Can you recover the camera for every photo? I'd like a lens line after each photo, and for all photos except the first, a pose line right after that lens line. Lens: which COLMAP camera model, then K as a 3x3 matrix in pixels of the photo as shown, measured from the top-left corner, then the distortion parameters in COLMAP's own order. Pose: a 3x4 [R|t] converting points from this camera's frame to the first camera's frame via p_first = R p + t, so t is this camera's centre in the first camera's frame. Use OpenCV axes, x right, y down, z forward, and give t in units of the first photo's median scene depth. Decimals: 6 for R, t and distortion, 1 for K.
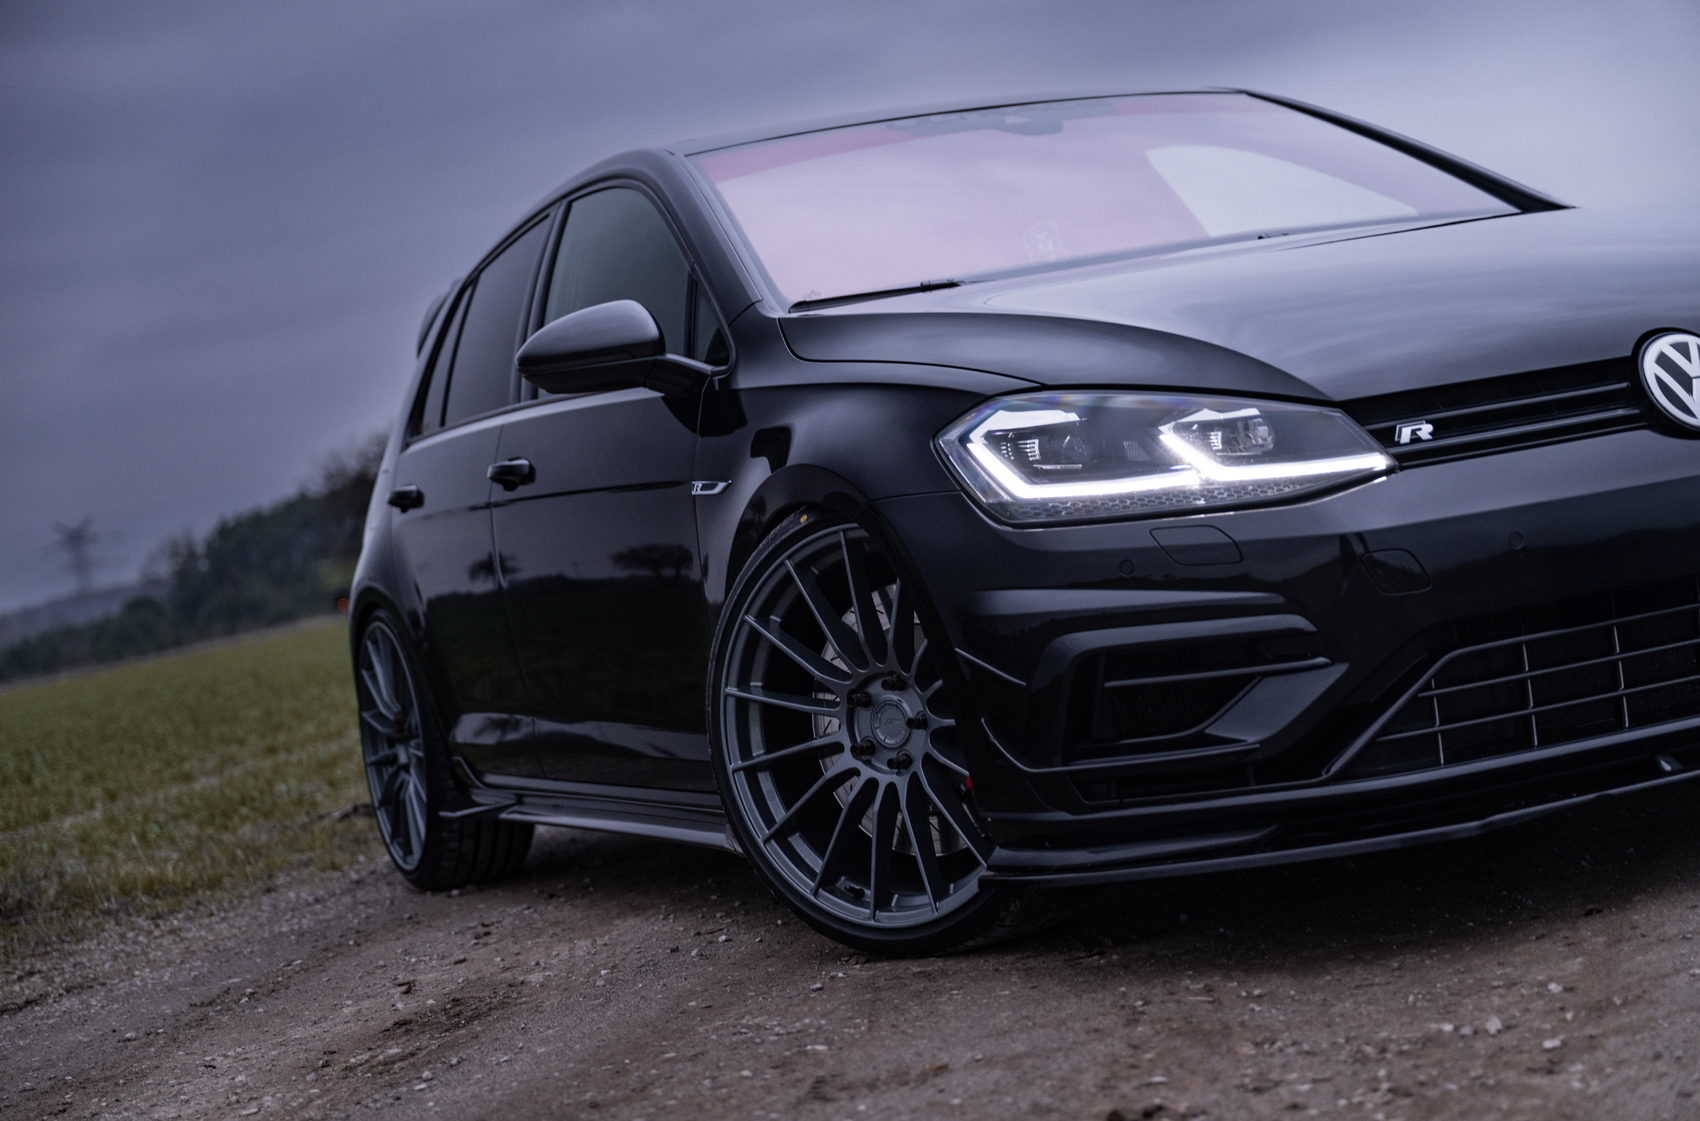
lens RADIAL K [[2939.6, 0, 855.6], [0, 2939.6, 554.4], [0, 0, 1]] dist [-0.004213, 0.000000]
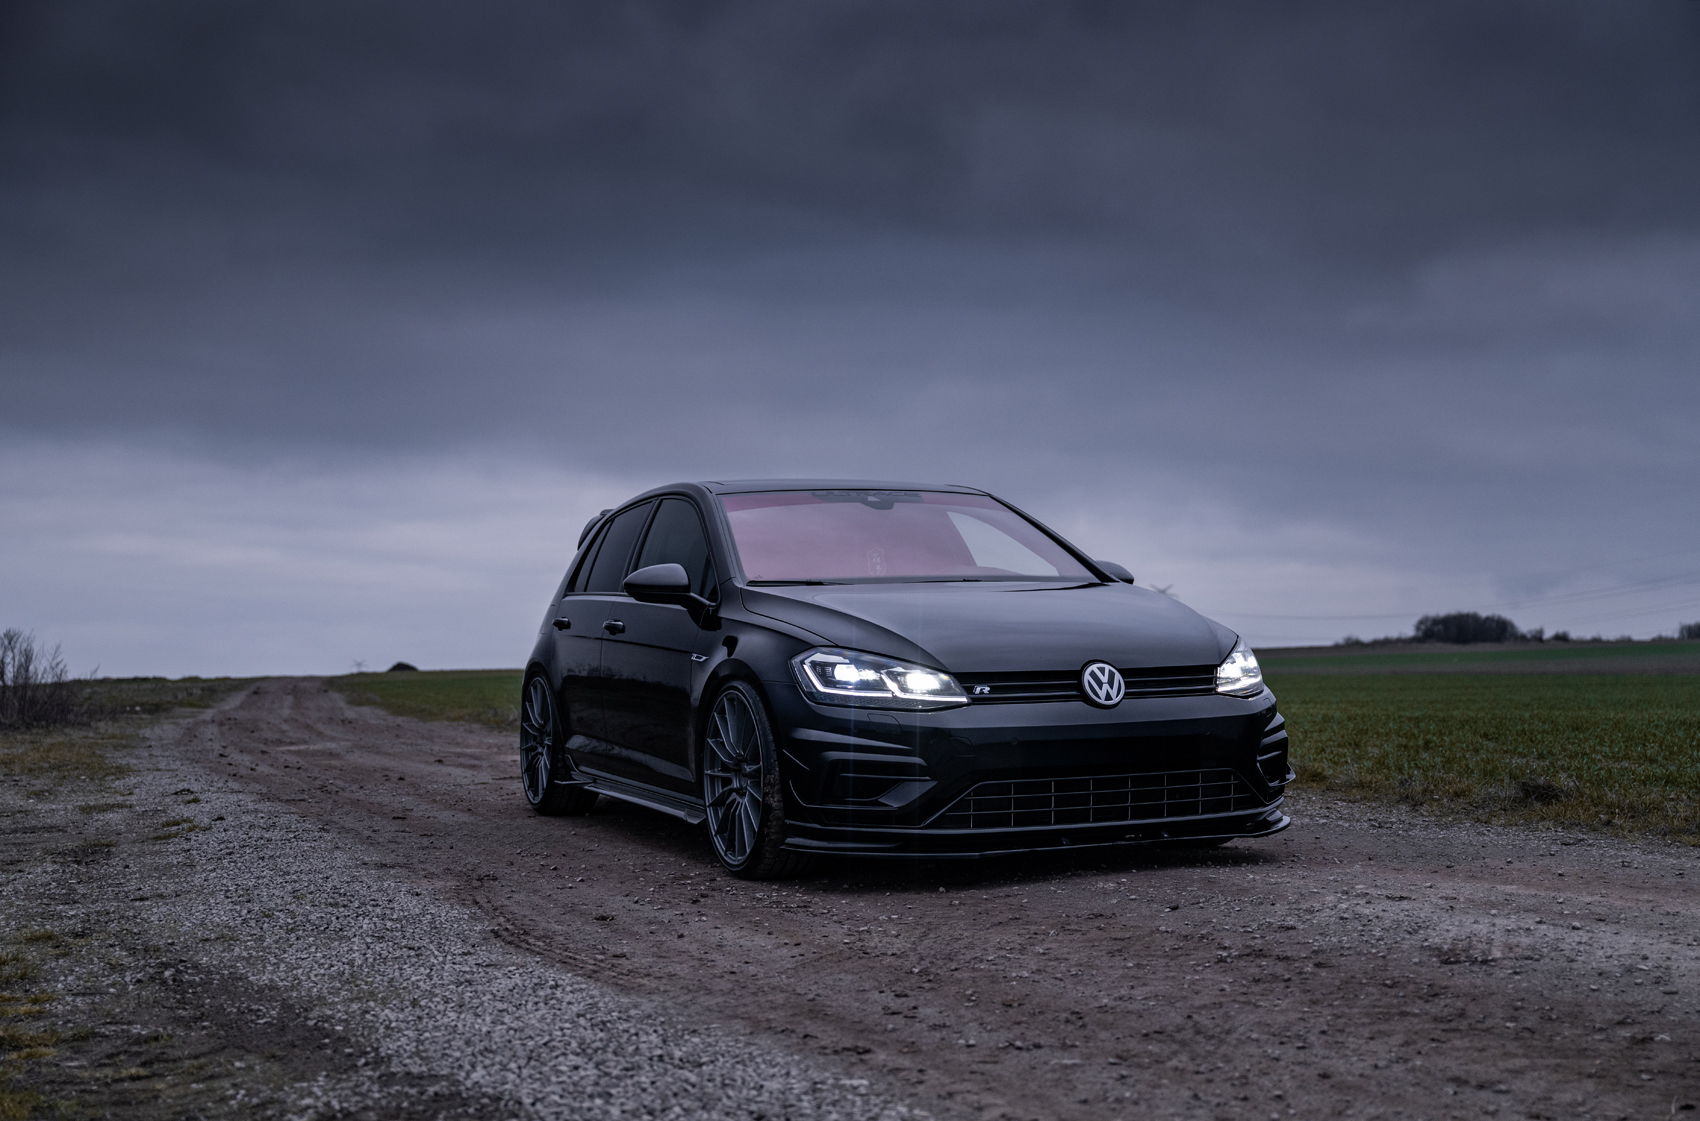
lens RADIAL K [[1968.9, 0, 848.7], [0, 1968.9, 566.0], [0, 0, 1]] dist [0.087074, 0.000000]
pose [[0.989587, 0.143913, -0.002426, 0.061518], [-0.143917, 0.989084, -0.031634, -0.065655], [-0.002153, 0.031654, 0.999497, -0.548019]]
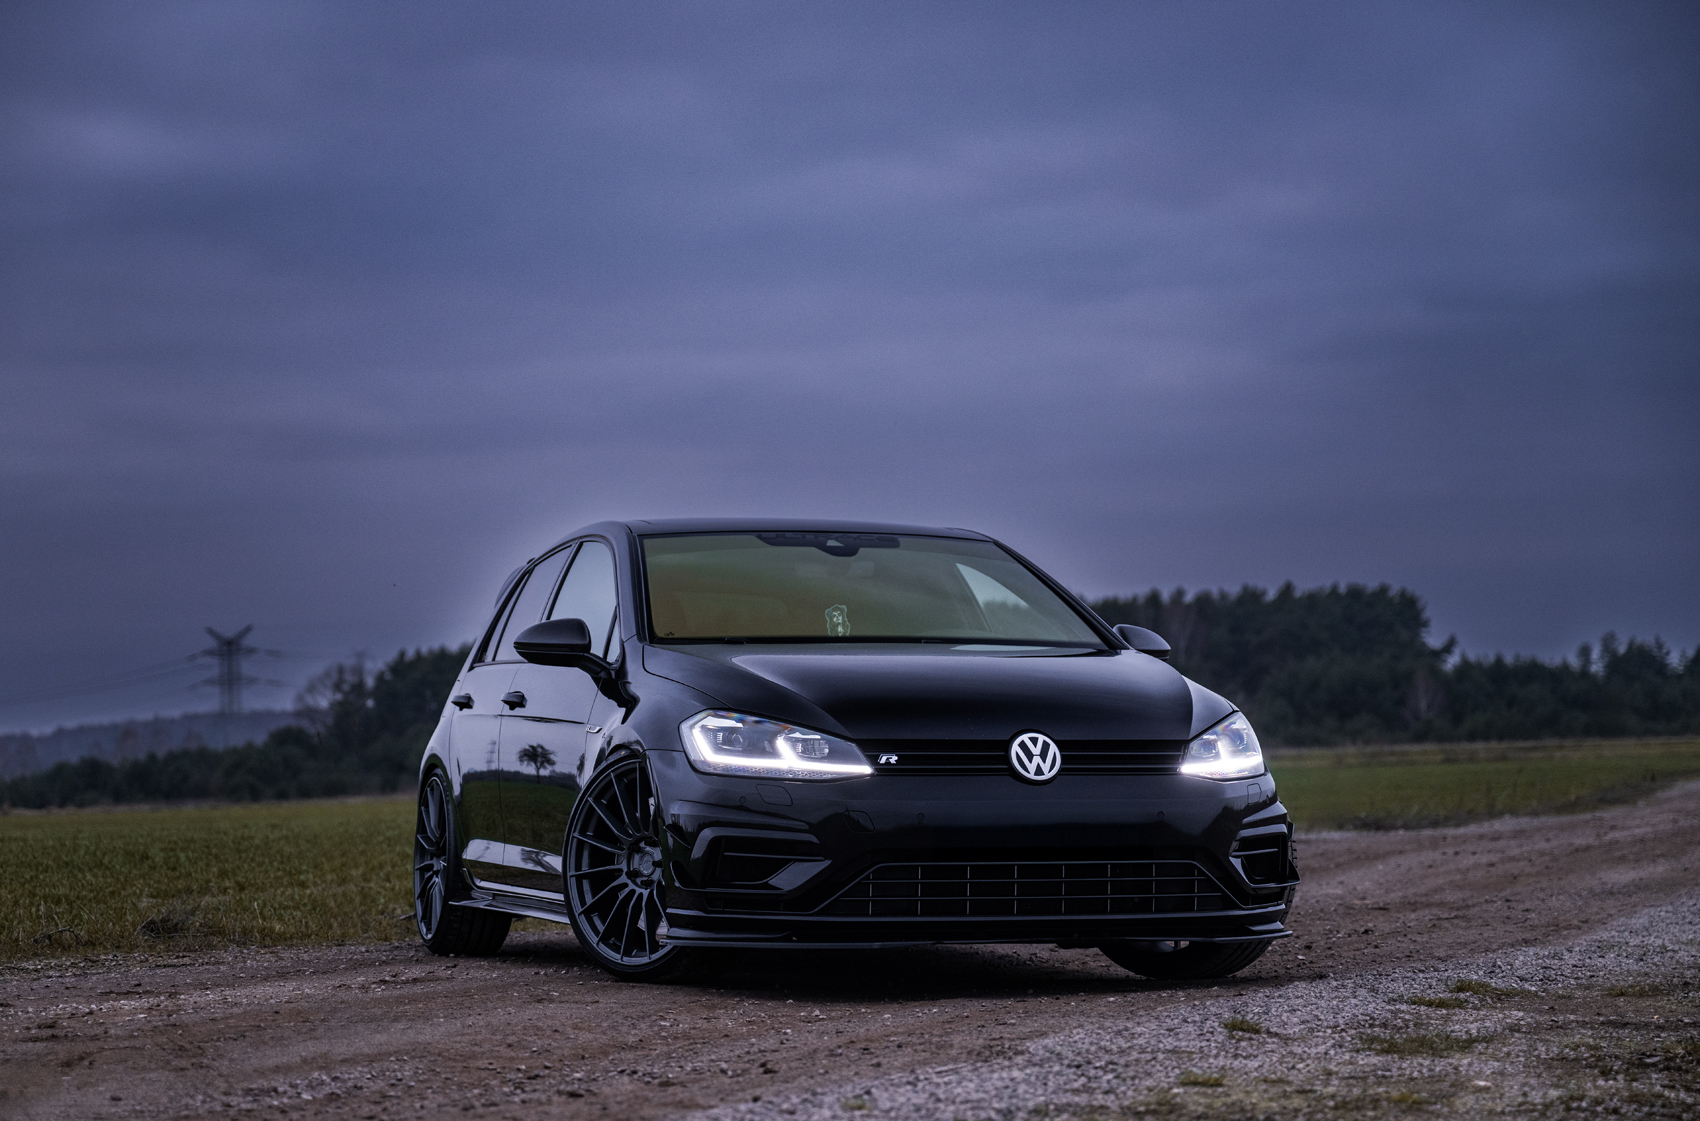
lens RADIAL K [[3700.9, 0, 847.7], [0, 3700.9, 562.4], [0, 0, 1]] dist [-0.113272, 0.000000]
pose [[0.982668, 0.157251, -0.098164, 0.347542], [-0.163095, 0.985098, -0.054602, -0.026905], [0.088115, 0.069665, 0.993671, -1.426990]]
